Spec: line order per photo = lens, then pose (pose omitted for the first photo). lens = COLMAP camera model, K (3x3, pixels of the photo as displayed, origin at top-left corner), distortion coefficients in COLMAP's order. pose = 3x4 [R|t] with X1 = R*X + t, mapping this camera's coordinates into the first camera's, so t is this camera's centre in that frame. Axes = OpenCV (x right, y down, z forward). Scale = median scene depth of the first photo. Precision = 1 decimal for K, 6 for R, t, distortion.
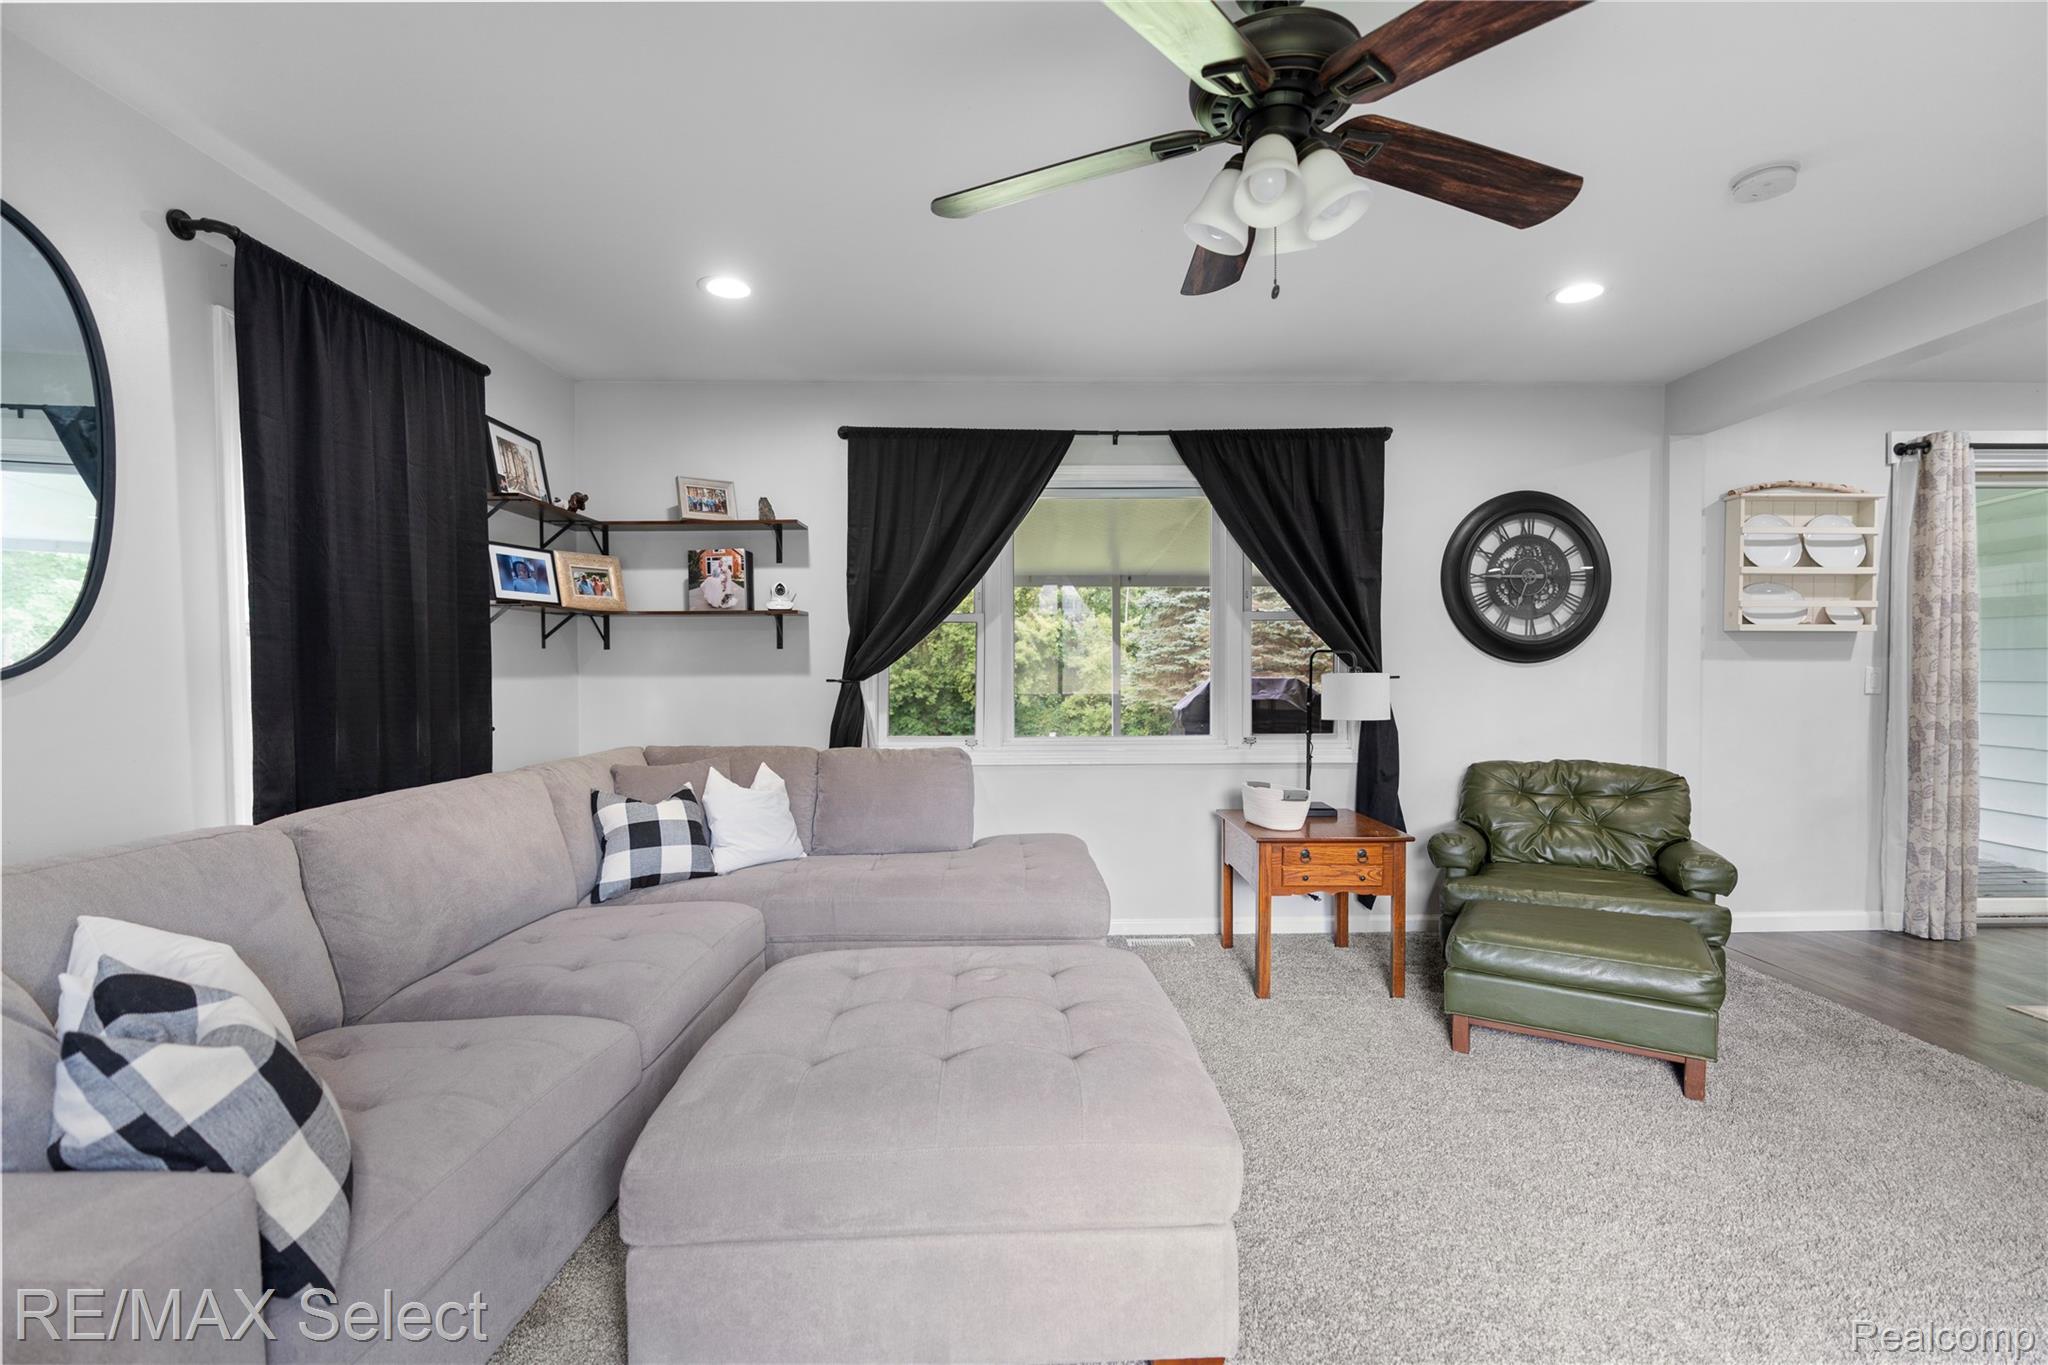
lens RADIAL K [[913.4, 0, 1037.7], [0, 913.4, 686.5], [0, 0, 1]] dist [-0.002099, 0.000402]
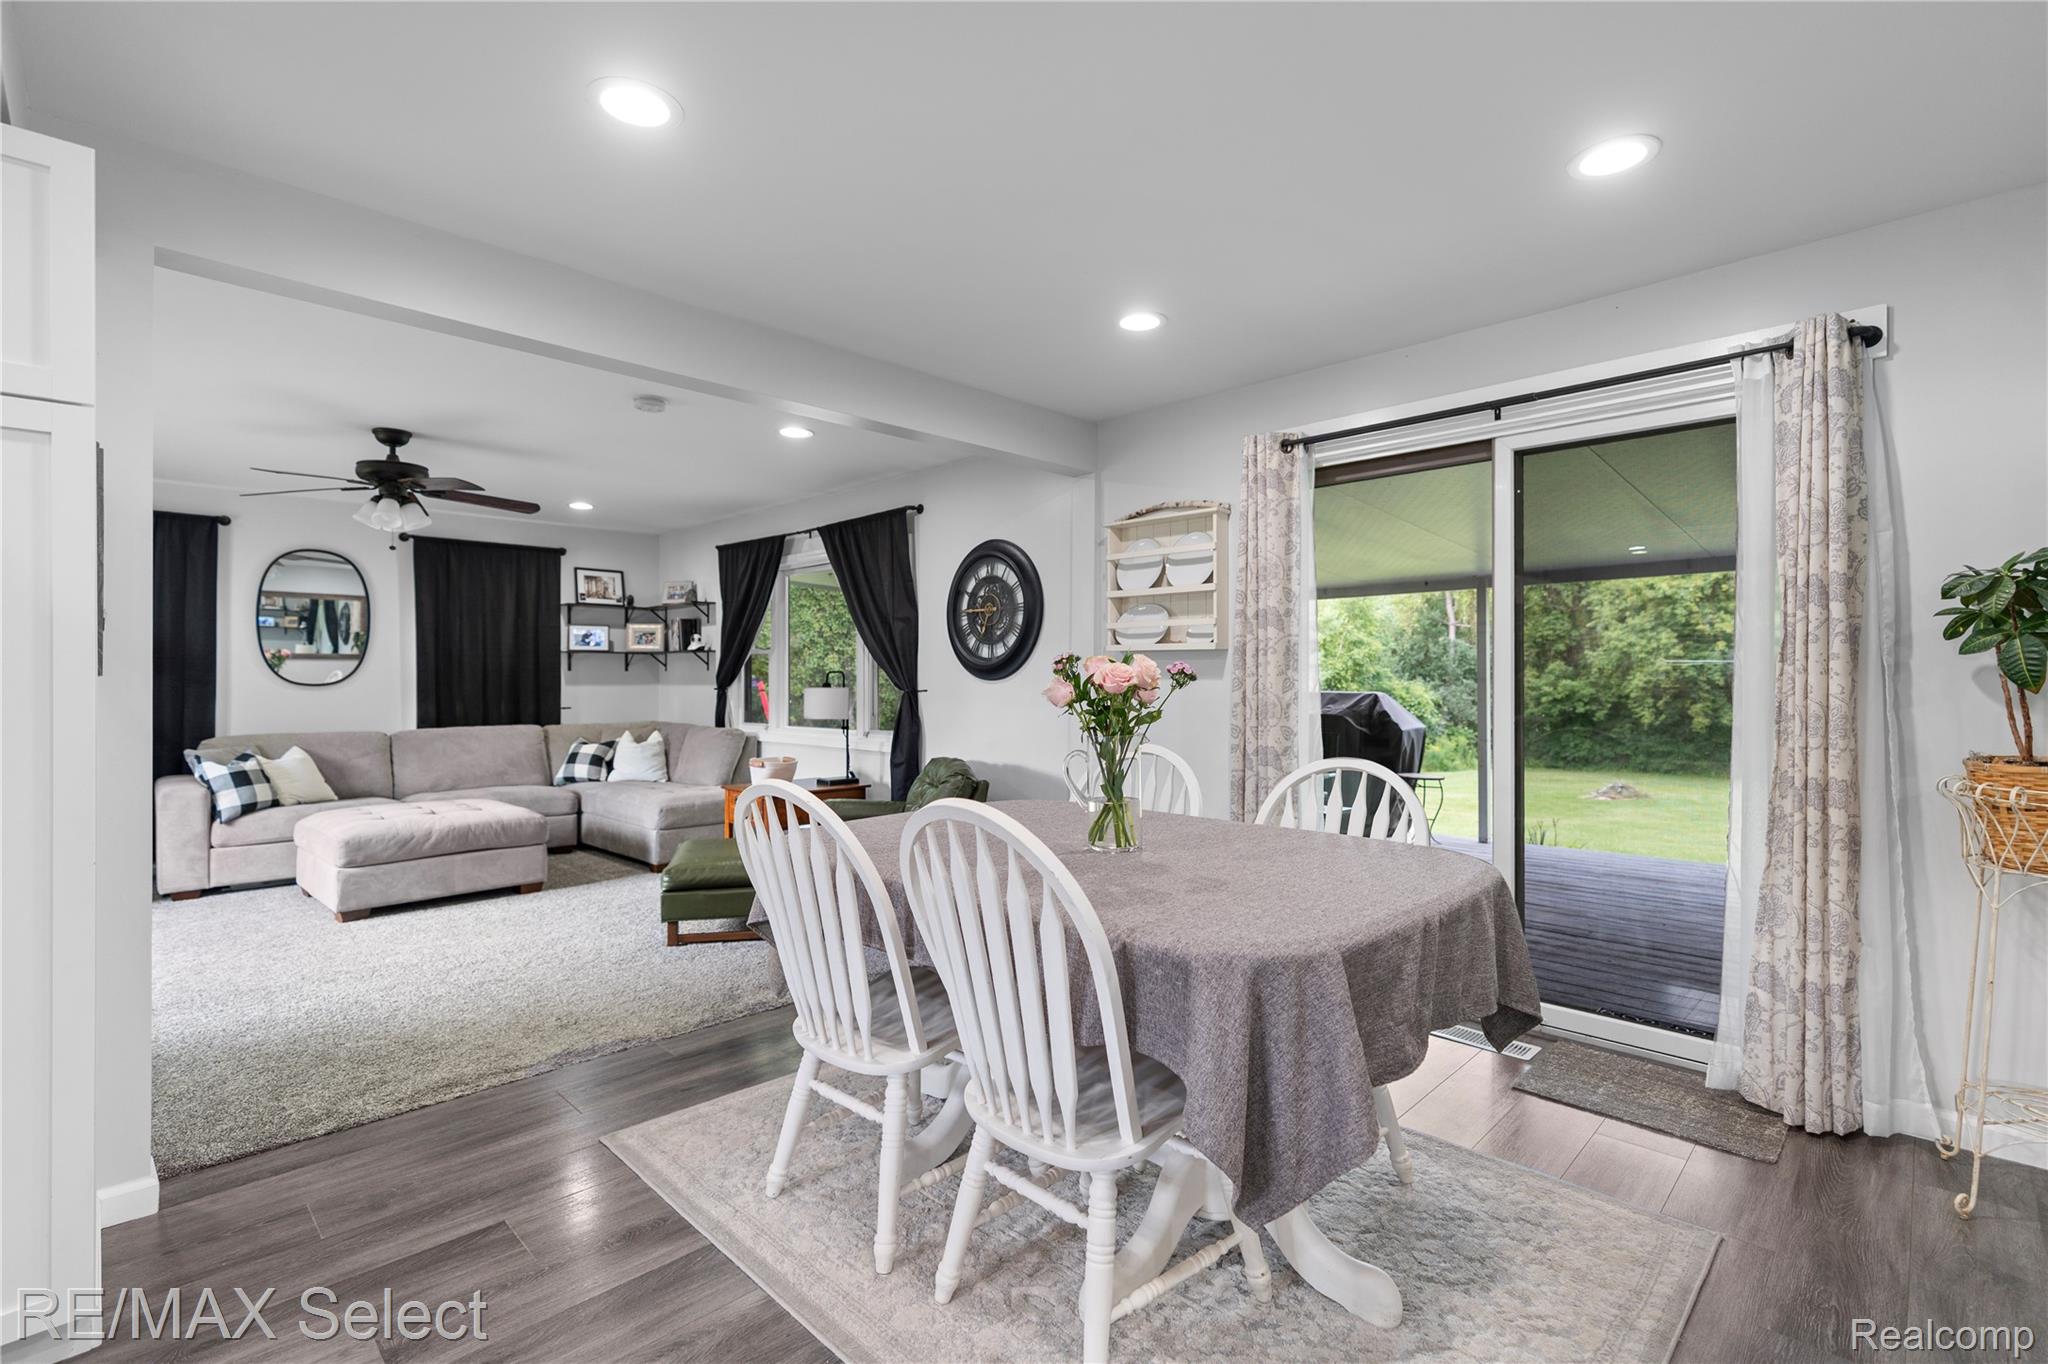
lens RADIAL K [[924.5, 0, 1026.9], [0, 924.5, 675.5], [0, 0, 1]] dist [0.002441, 0.000836]
pose [[0.704145, 0.000446, -0.710056, 1.463677], [-0.016000, 0.999756, -0.015239, -0.013990], [0.709875, 0.022091, 0.703981, 0.162917]]
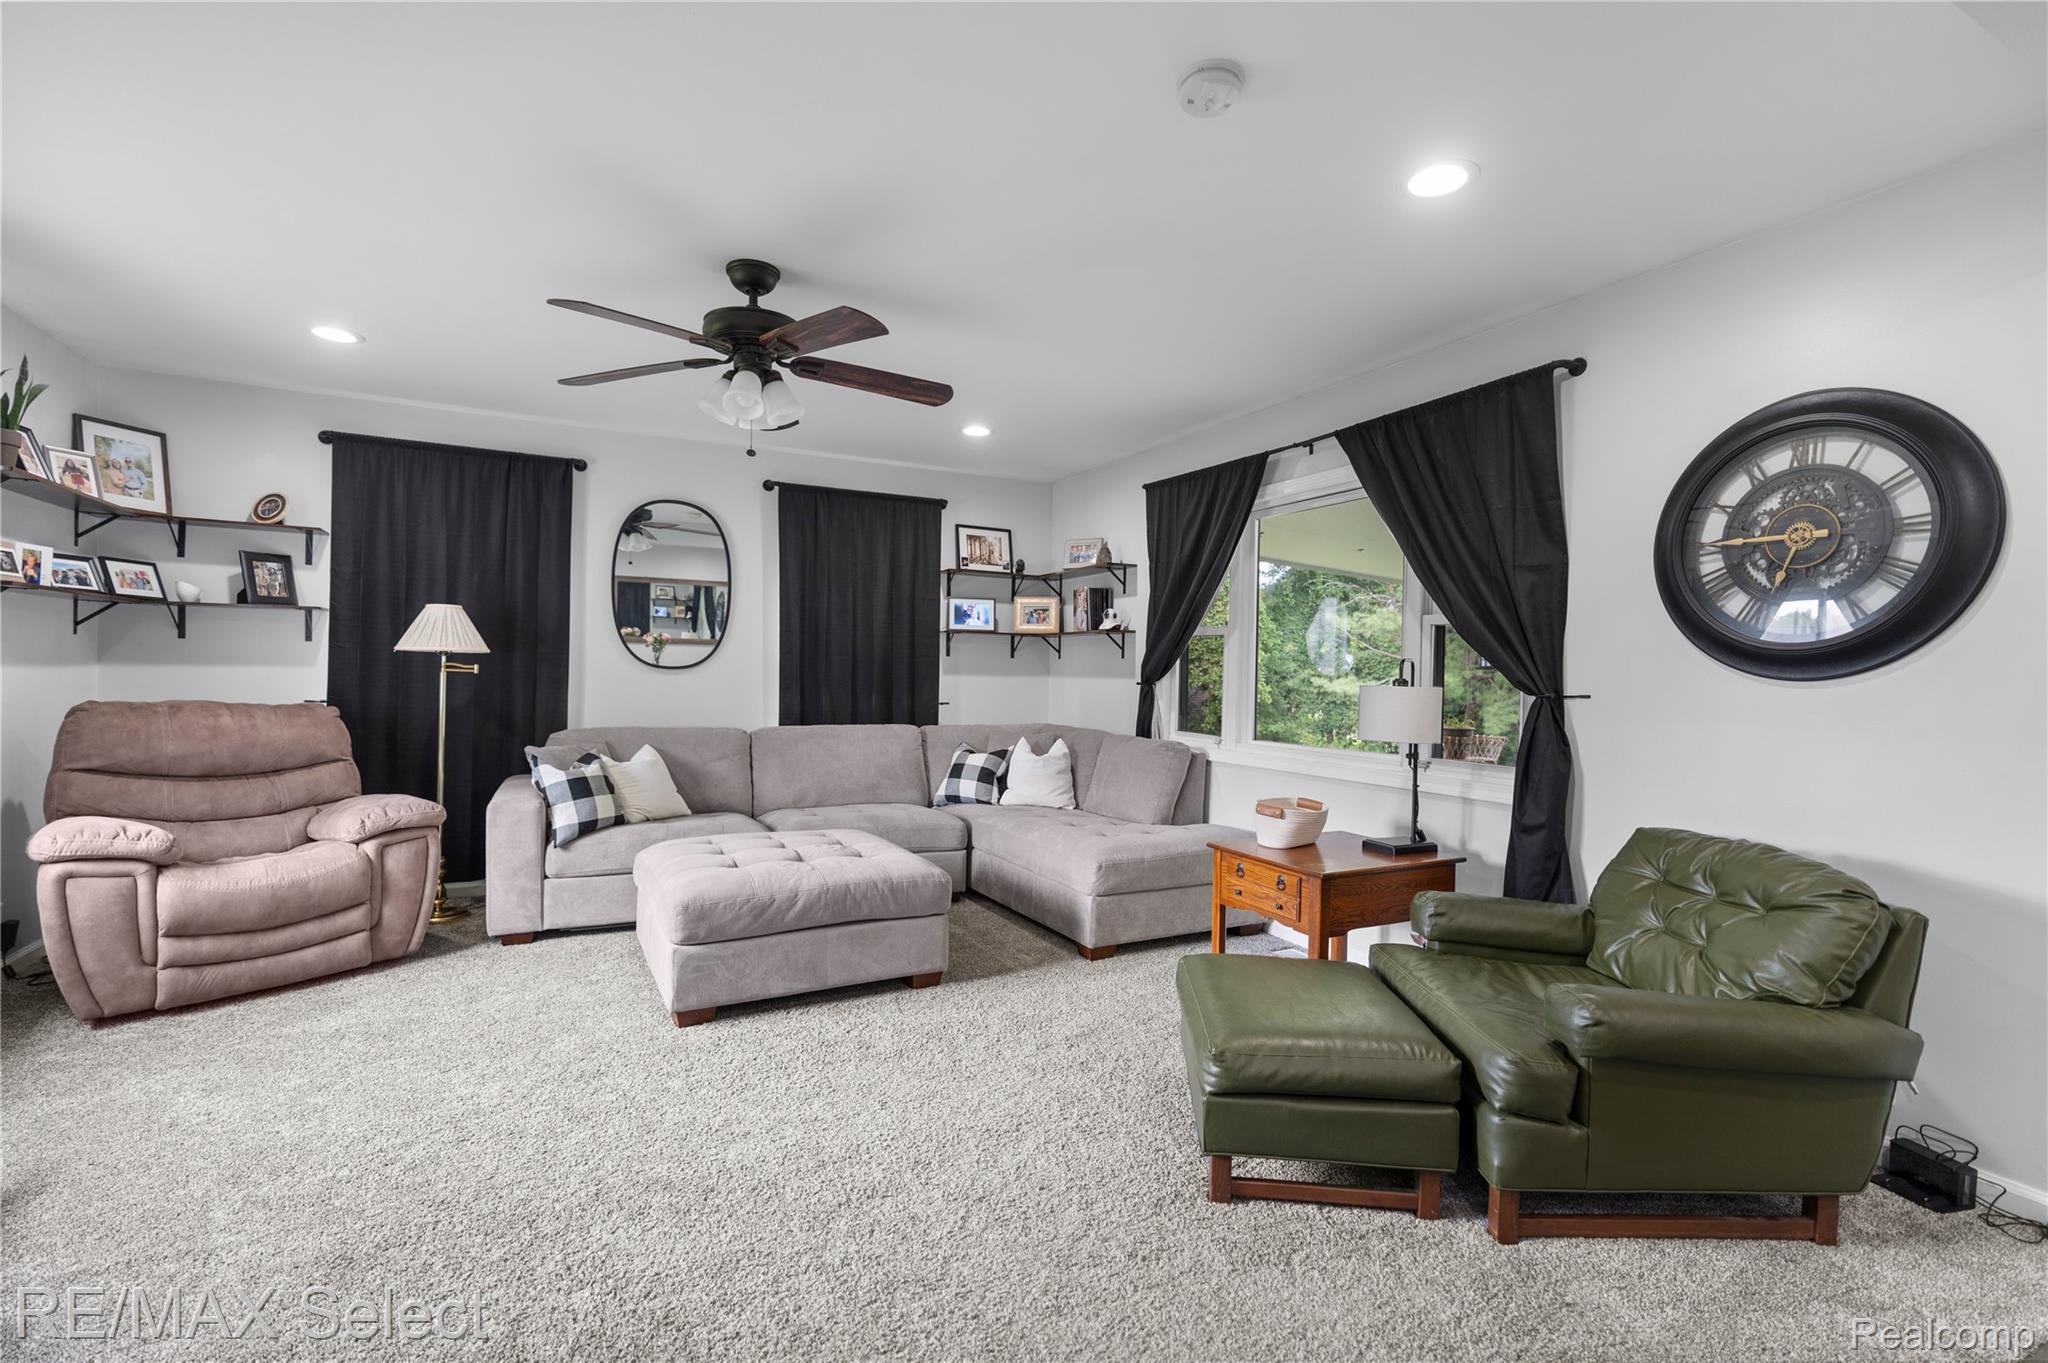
lens RADIAL K [[913.4, 0, 1037.7], [0, 913.4, 685.5], [0, 0, 1]] dist [-0.002099, 0.000402]
pose [[0.457194, 0.024968, -0.889016, 0.847488], [-0.038271, 0.999232, 0.008382, -0.008358], [0.888543, 0.030191, 0.457799, 0.284928]]
